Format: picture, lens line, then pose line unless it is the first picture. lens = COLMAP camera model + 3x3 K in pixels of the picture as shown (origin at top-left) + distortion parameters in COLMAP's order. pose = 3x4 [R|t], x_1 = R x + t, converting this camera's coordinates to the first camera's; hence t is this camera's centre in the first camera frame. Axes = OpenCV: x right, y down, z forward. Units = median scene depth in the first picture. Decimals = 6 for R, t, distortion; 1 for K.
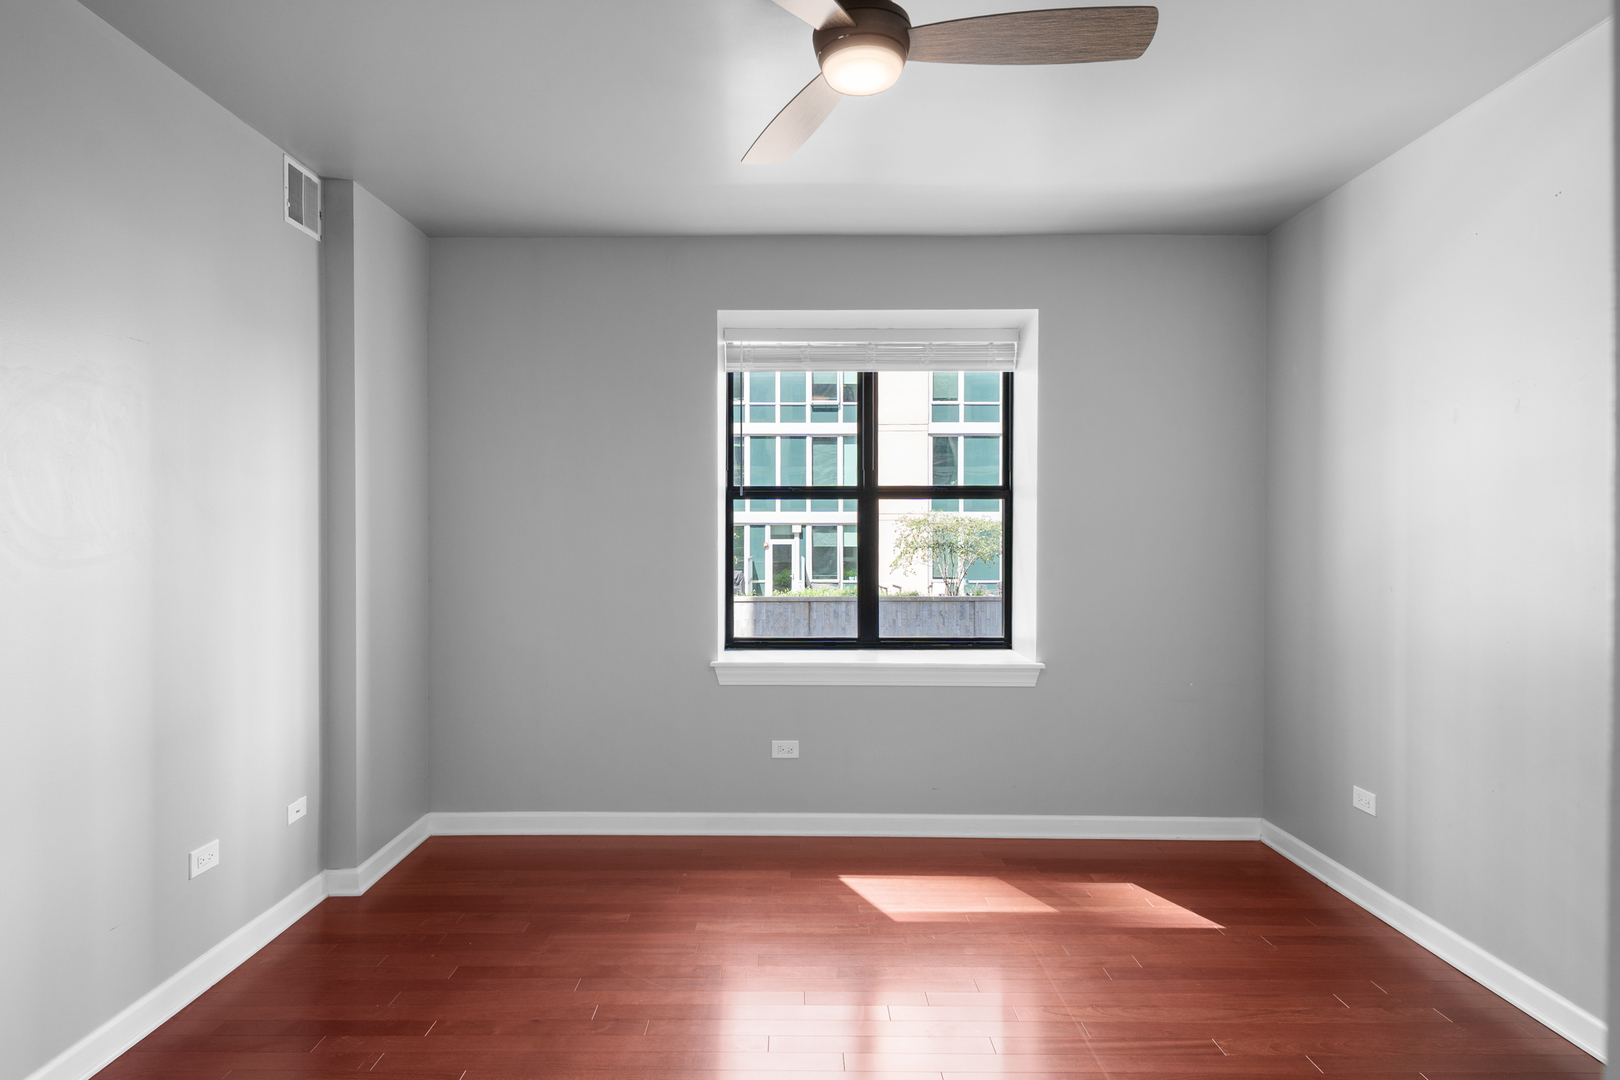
lens RADIAL K [[865.5, 0, 806.1], [0, 865.5, 547.6], [0, 0, 1]] dist [0.019834, 0.000003]
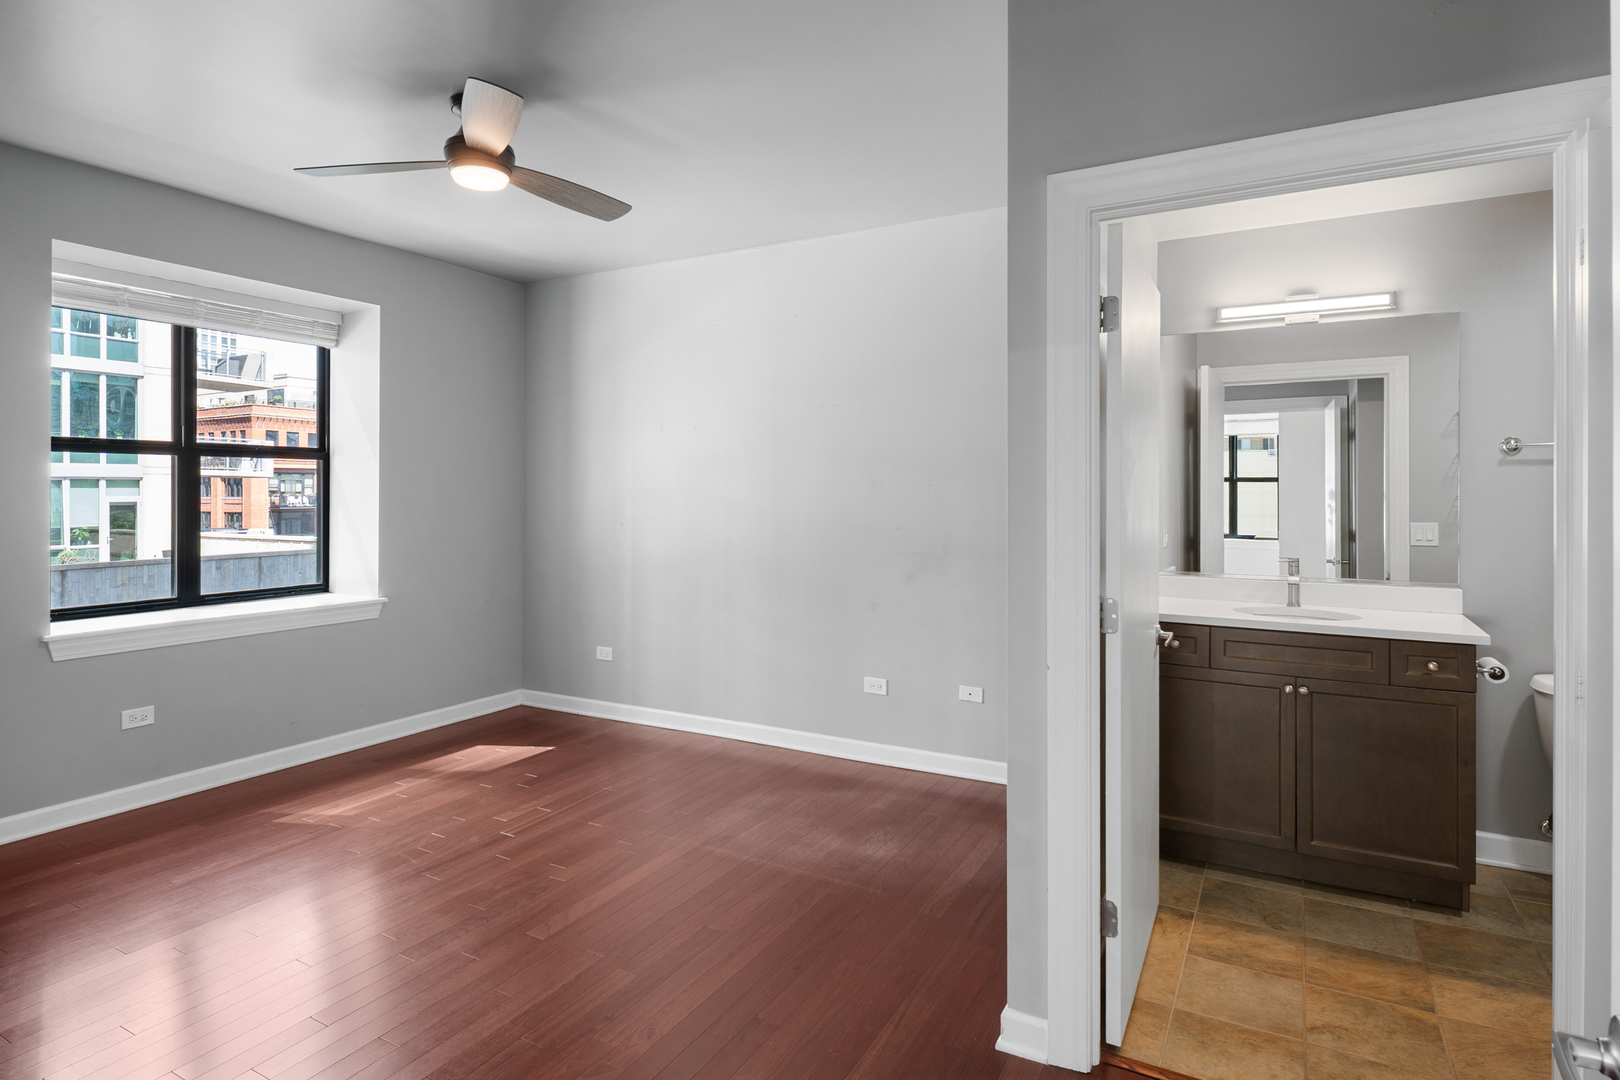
lens RADIAL K [[862.1, 0, 809.1], [0, 862.1, 511.0], [0, 0, 1]] dist [-0.000349, -0.000082]
pose [[0.481835, -0.020348, 0.876026, -0.458878], [0.006164, 0.999784, 0.019832, -0.007977], [-0.876240, -0.004155, 0.481856, -0.095525]]
